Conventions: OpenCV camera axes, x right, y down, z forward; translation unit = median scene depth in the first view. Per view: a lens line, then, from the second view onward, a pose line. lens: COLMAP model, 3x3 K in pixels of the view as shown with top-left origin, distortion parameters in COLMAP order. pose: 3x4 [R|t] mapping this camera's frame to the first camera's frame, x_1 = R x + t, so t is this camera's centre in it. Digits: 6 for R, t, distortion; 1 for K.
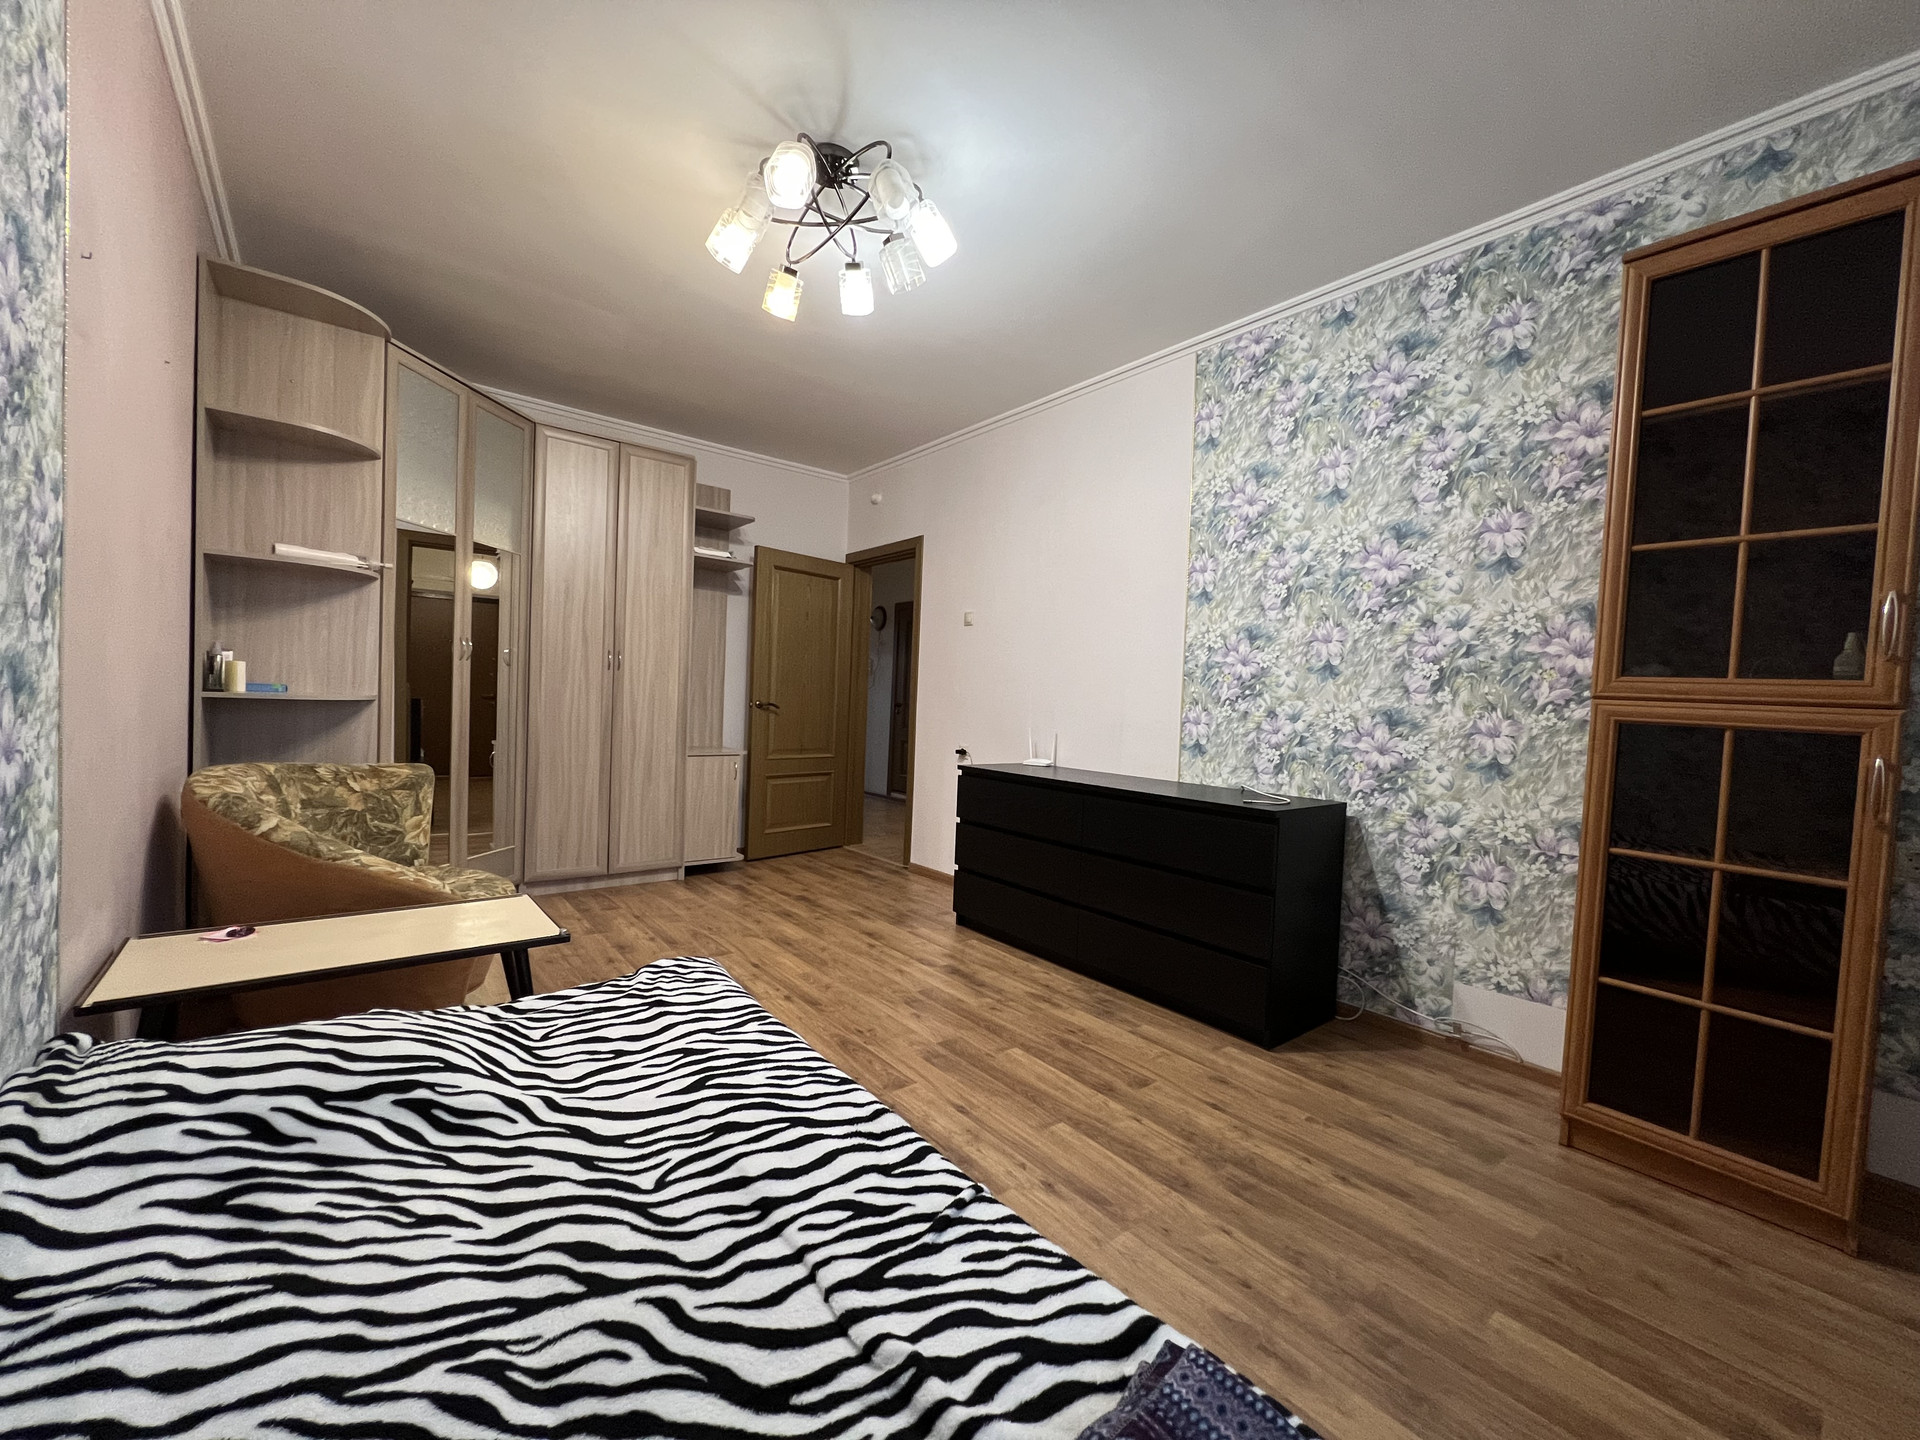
lens RADIAL K [[766.6, 0, 951.1], [0, 766.6, 721.7], [0, 0, 1]] dist [-0.000324, -0.000196]
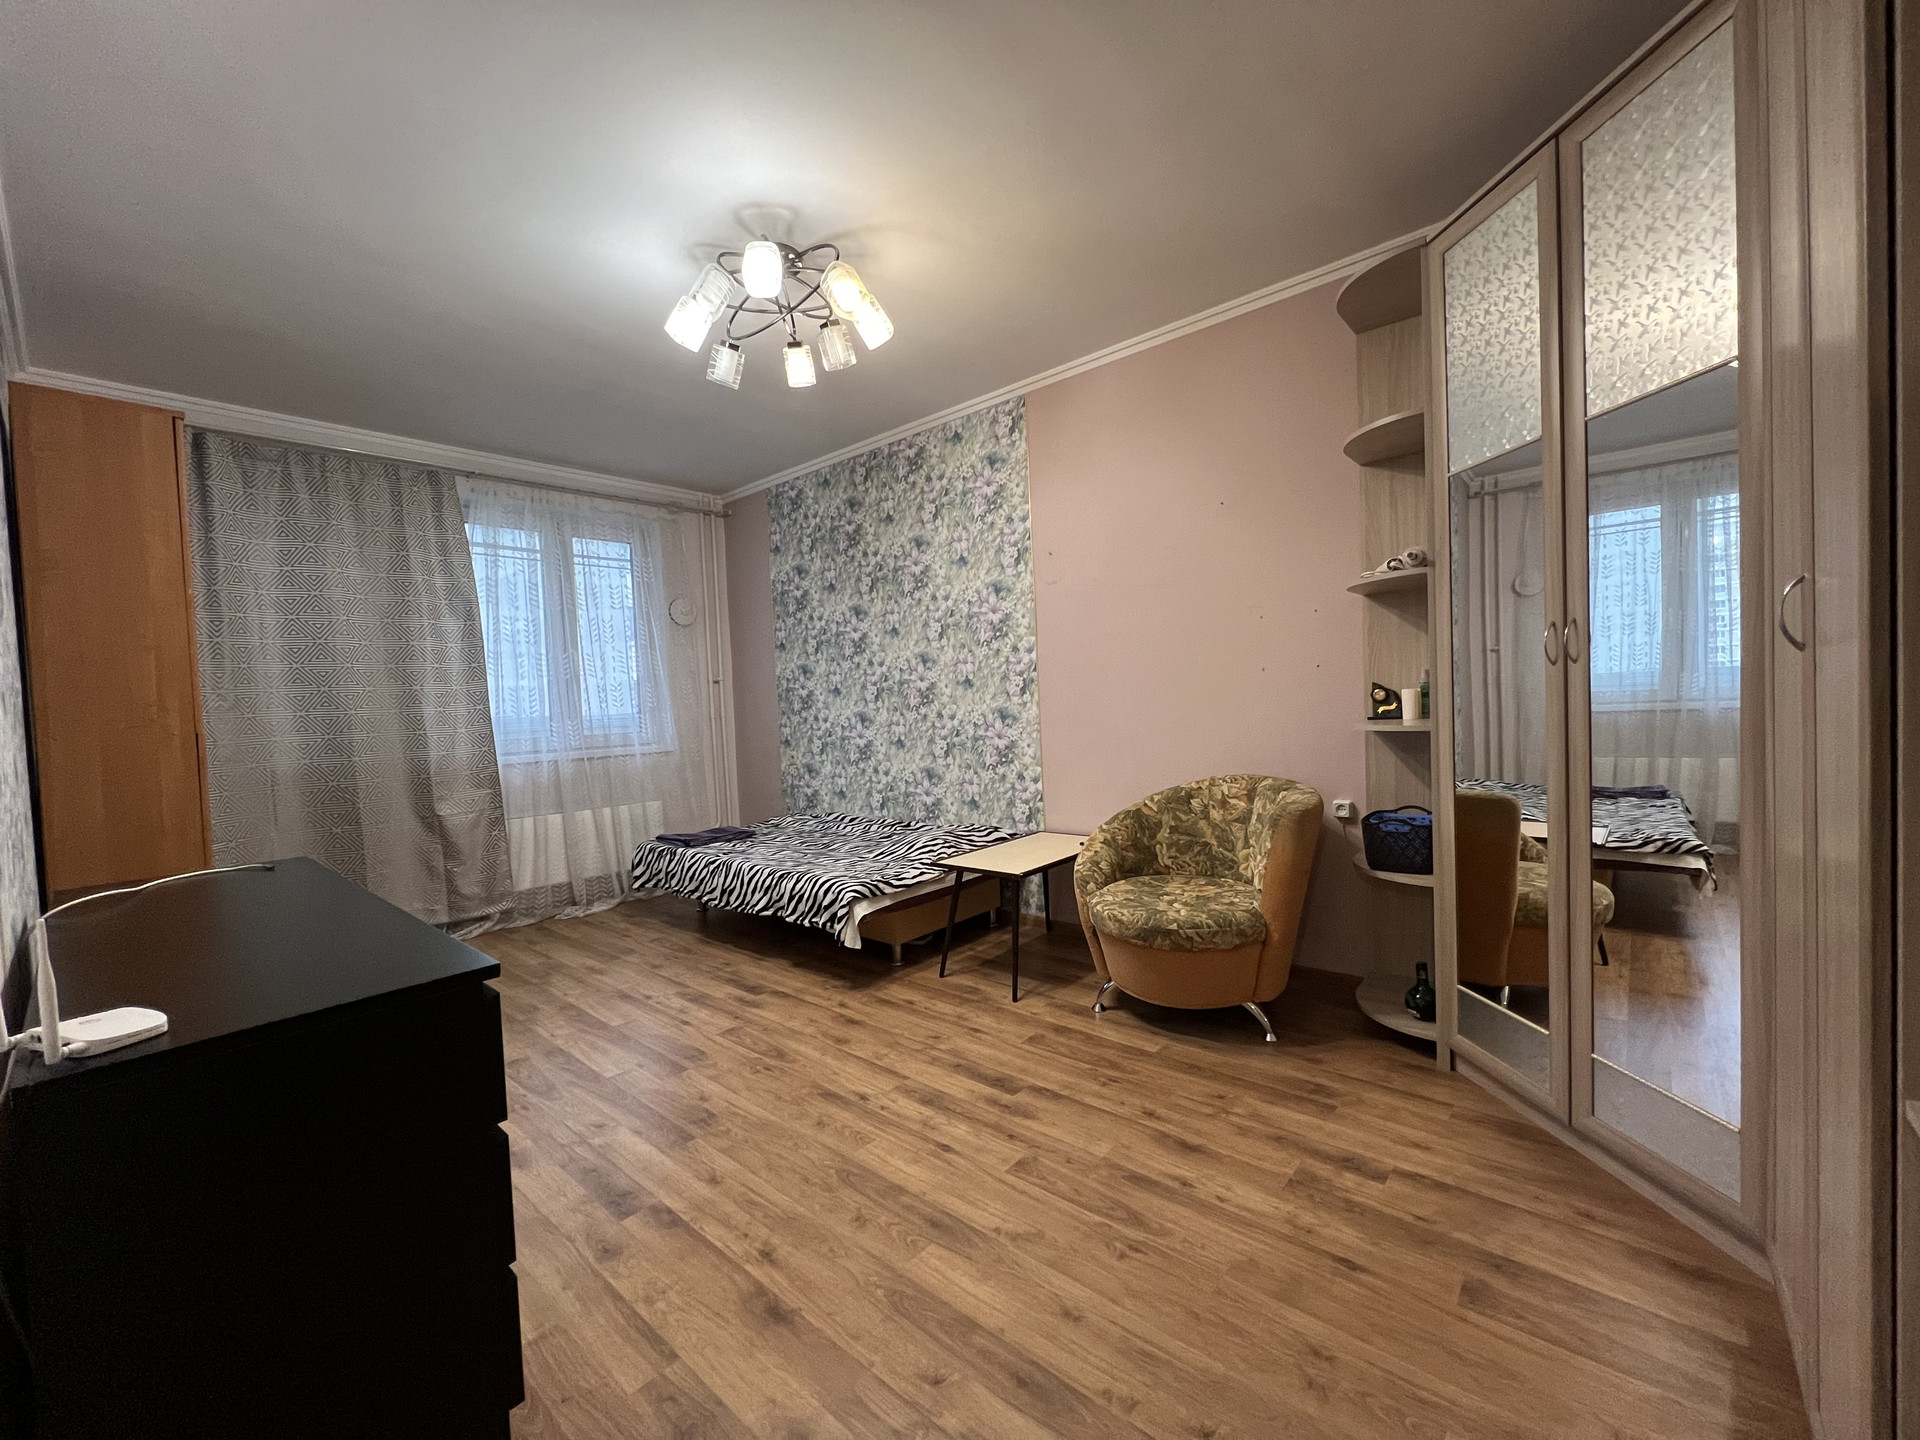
lens RADIAL K [[766.6, 0, 952.0], [0, 766.6, 721.5], [0, 0, 1]] dist [-0.000324, -0.000196]
pose [[-0.984301, 0.009126, -0.176264, -0.202474], [-0.000080, 0.998639, 0.052150, -0.104631], [0.176500, 0.051346, -0.982960, 2.204415]]
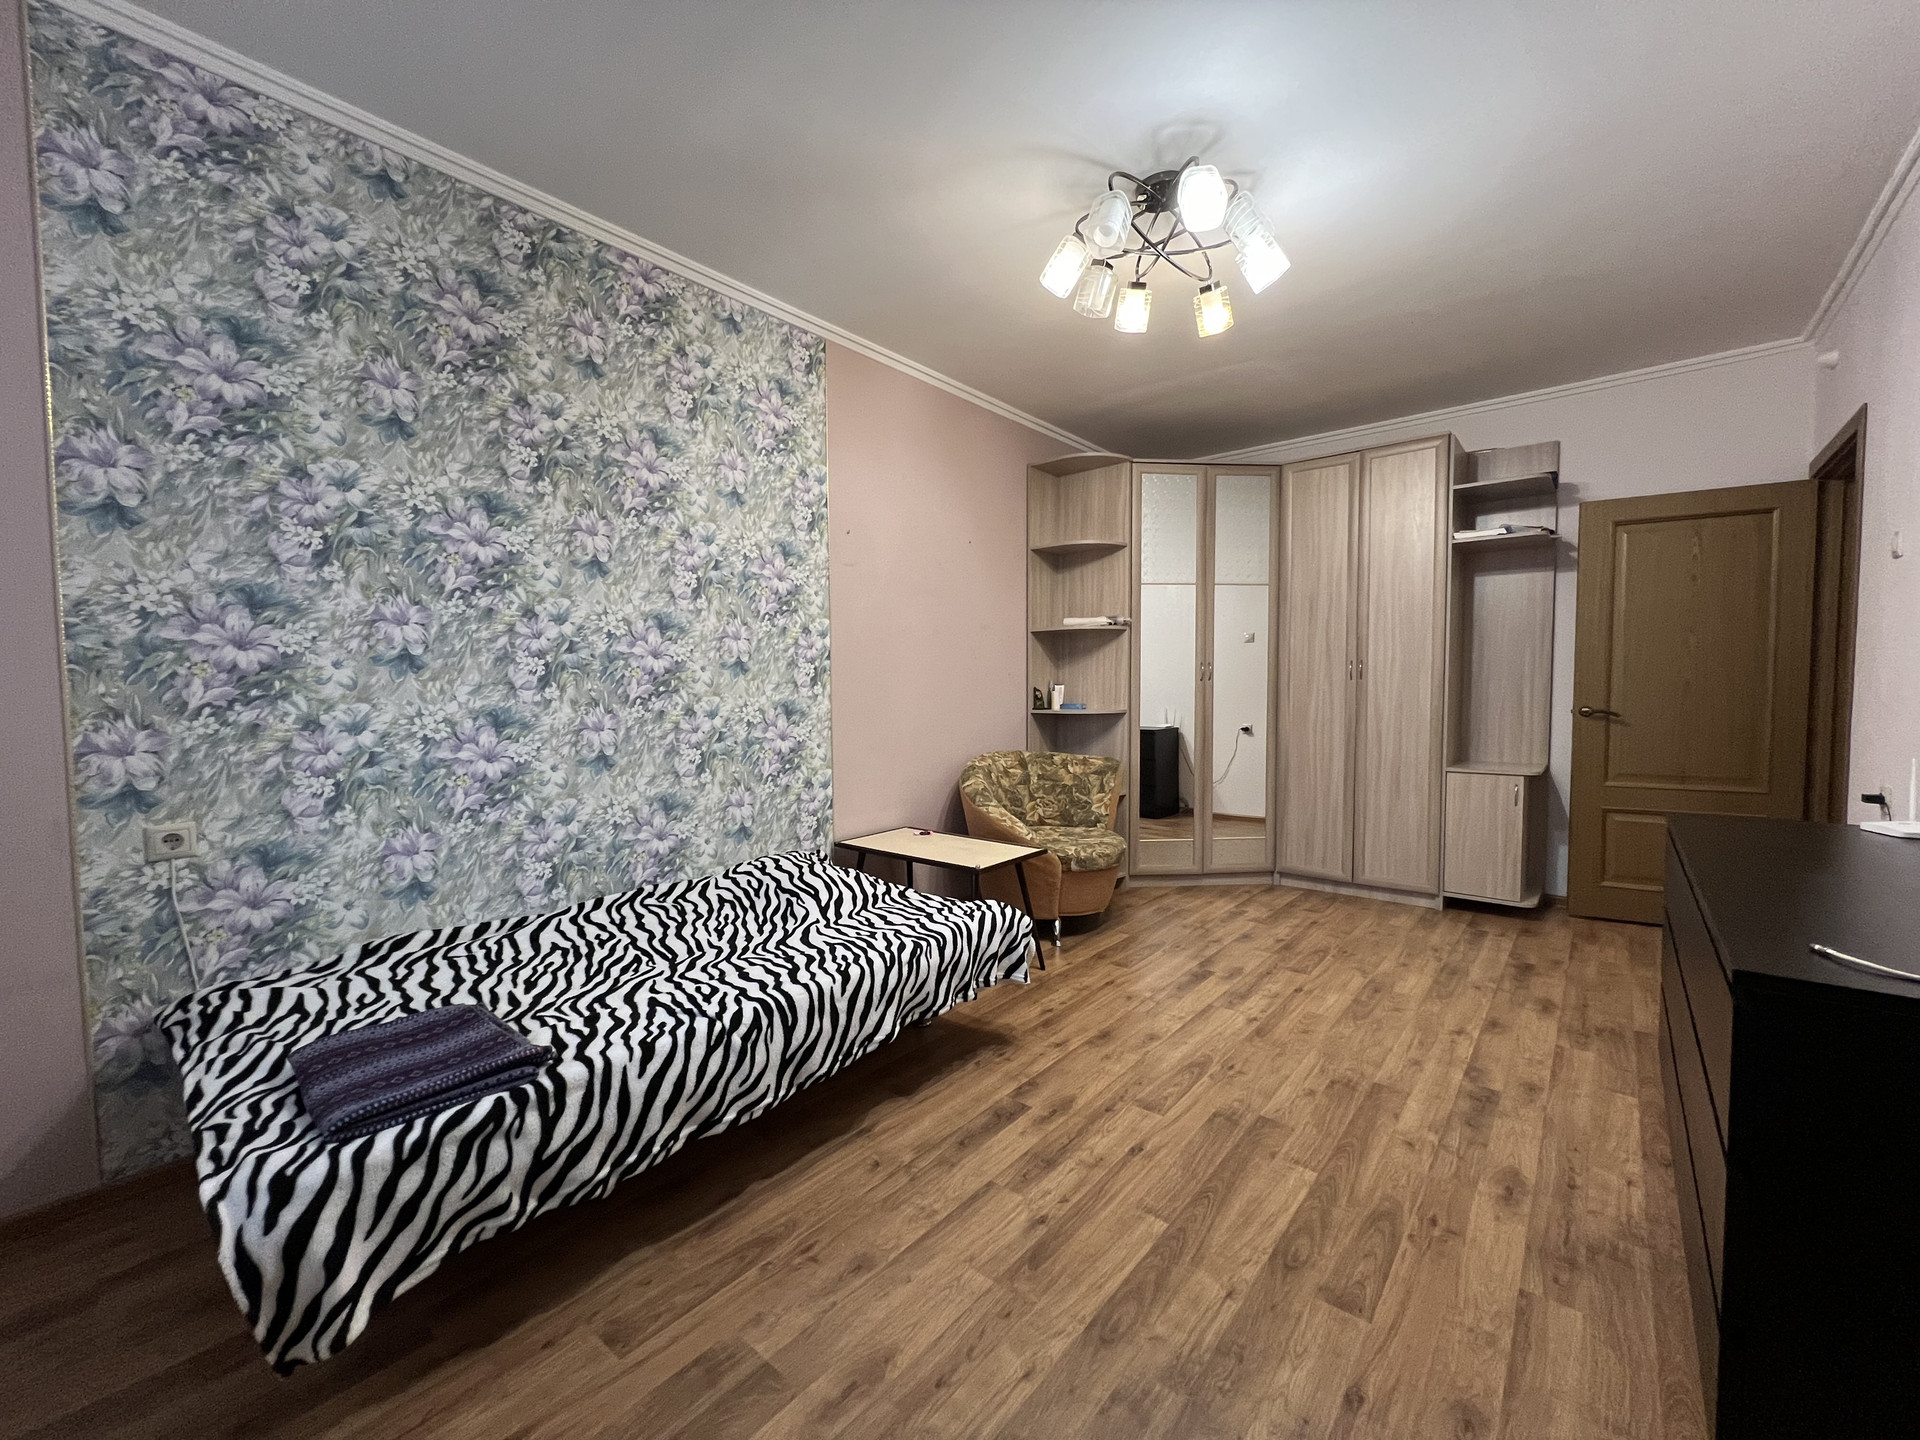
lens RADIAL K [[766.6, 0, 962.1], [0, 766.6, 722.3], [0, 0, 1]] dist [-0.000324, -0.000196]
pose [[0.198135, 0.003919, -0.980167, 0.803886], [-0.012581, 0.999920, 0.001455, -0.012602], [0.980094, 0.012043, 0.198168, 0.544340]]
